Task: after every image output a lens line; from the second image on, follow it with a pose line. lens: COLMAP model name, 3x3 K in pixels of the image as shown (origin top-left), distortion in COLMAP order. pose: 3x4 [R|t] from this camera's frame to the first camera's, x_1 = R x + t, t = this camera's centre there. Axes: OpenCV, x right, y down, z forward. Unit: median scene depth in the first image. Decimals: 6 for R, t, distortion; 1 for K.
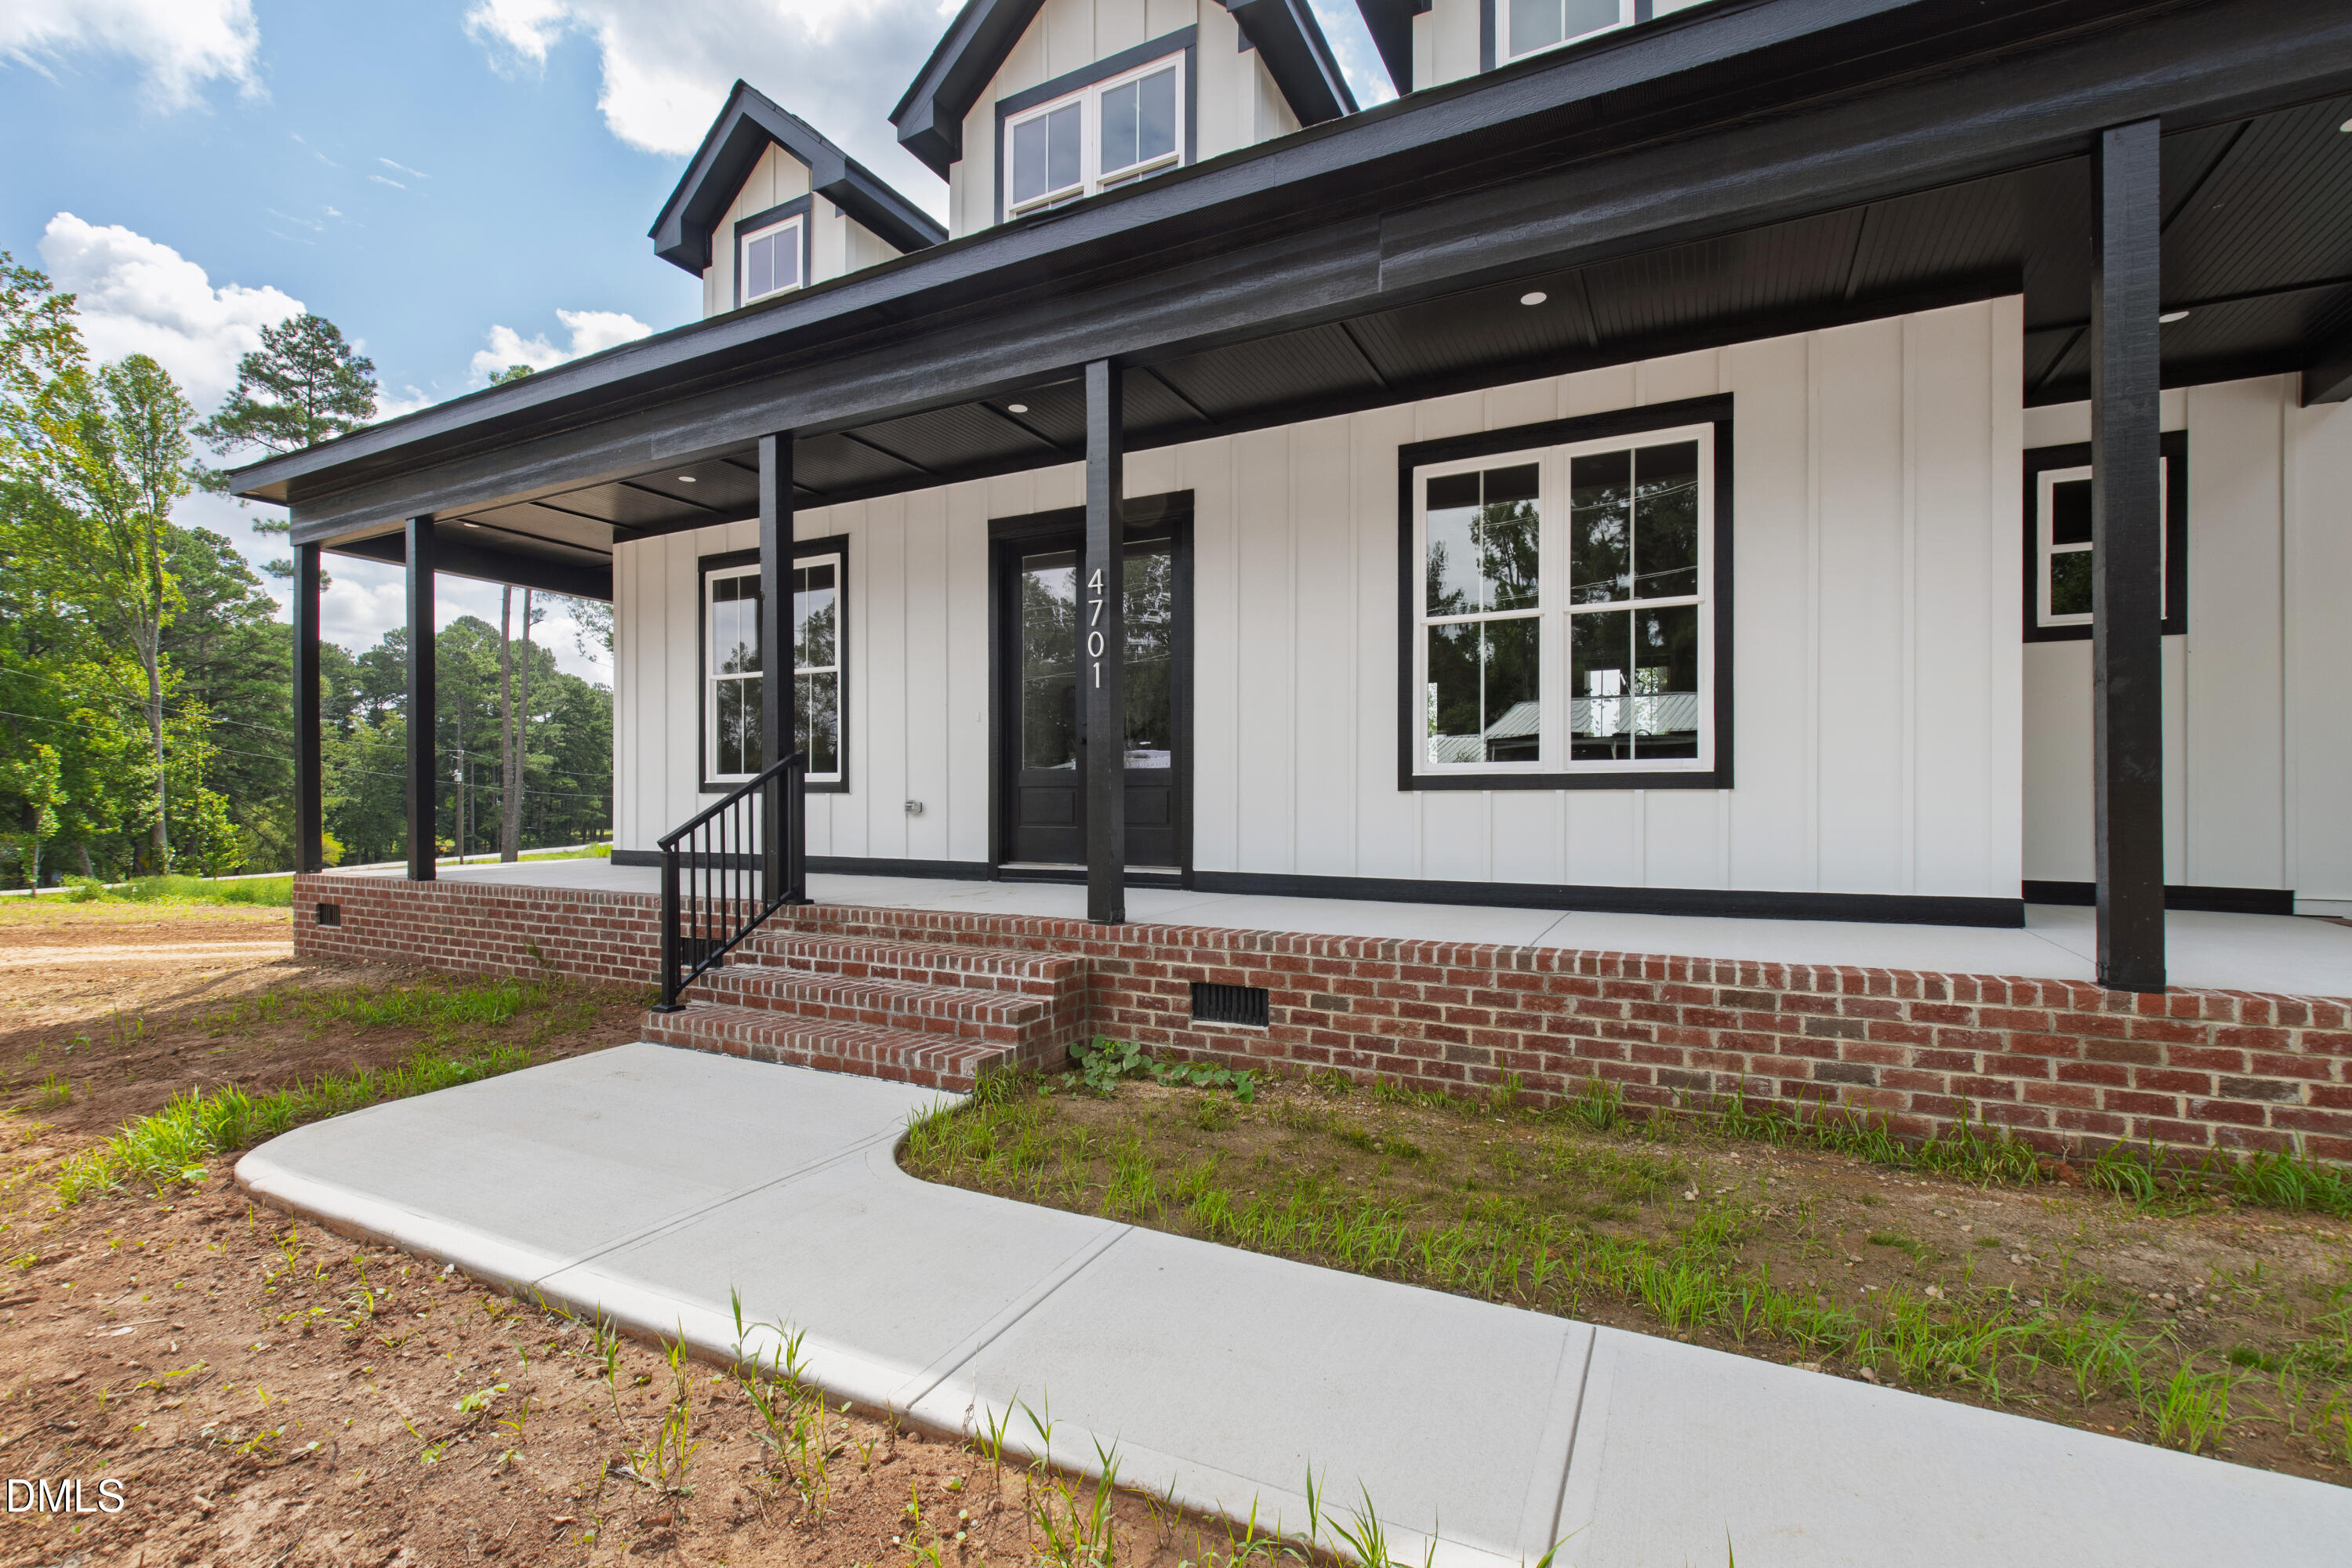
lens RADIAL K [[1037.2, 0, 1176.0], [0, 1037.2, 784.0], [0, 0, 1]] dist [-0.002026, -0.000132]
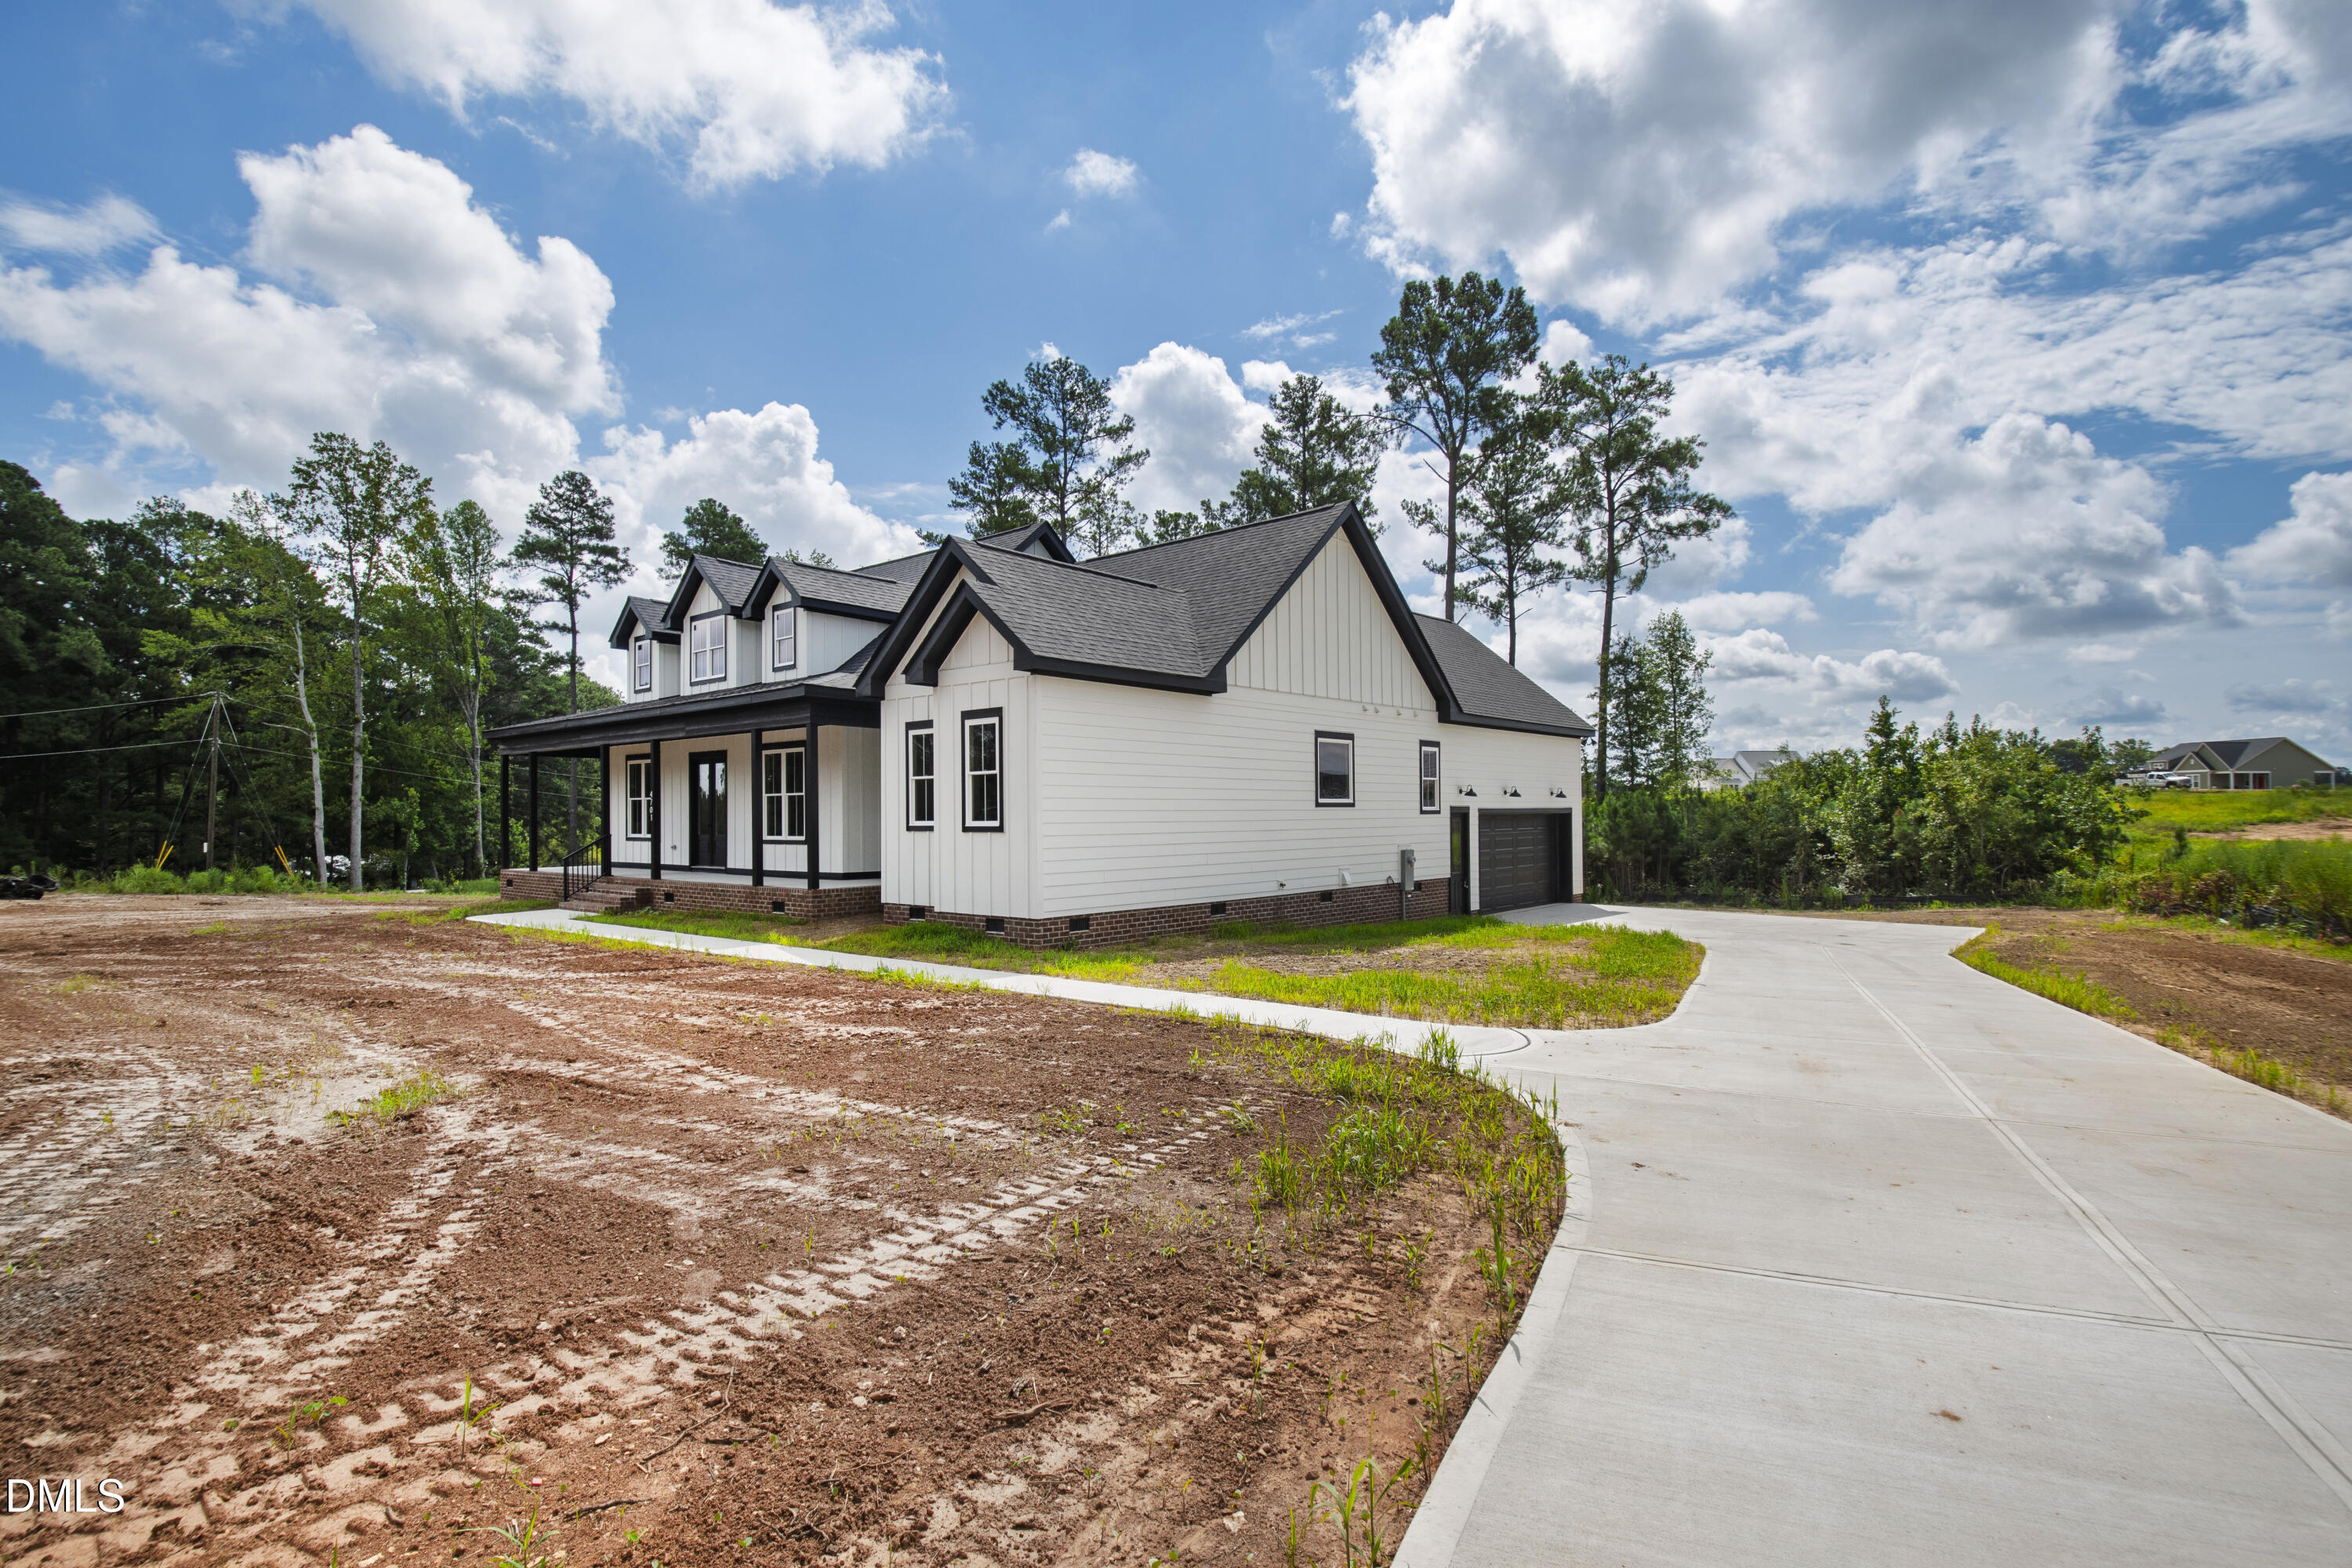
lens RADIAL K [[1127.5, 0, 1176.0], [0, 1127.5, 784.0], [0, 0, 1]] dist [0.000054, -0.000070]
pose [[0.974292, -0.008060, -0.225145, 0.266897], [0.005241, 0.999900, -0.013116, -0.015462], [0.225228, 0.011599, 0.974237, -0.259315]]
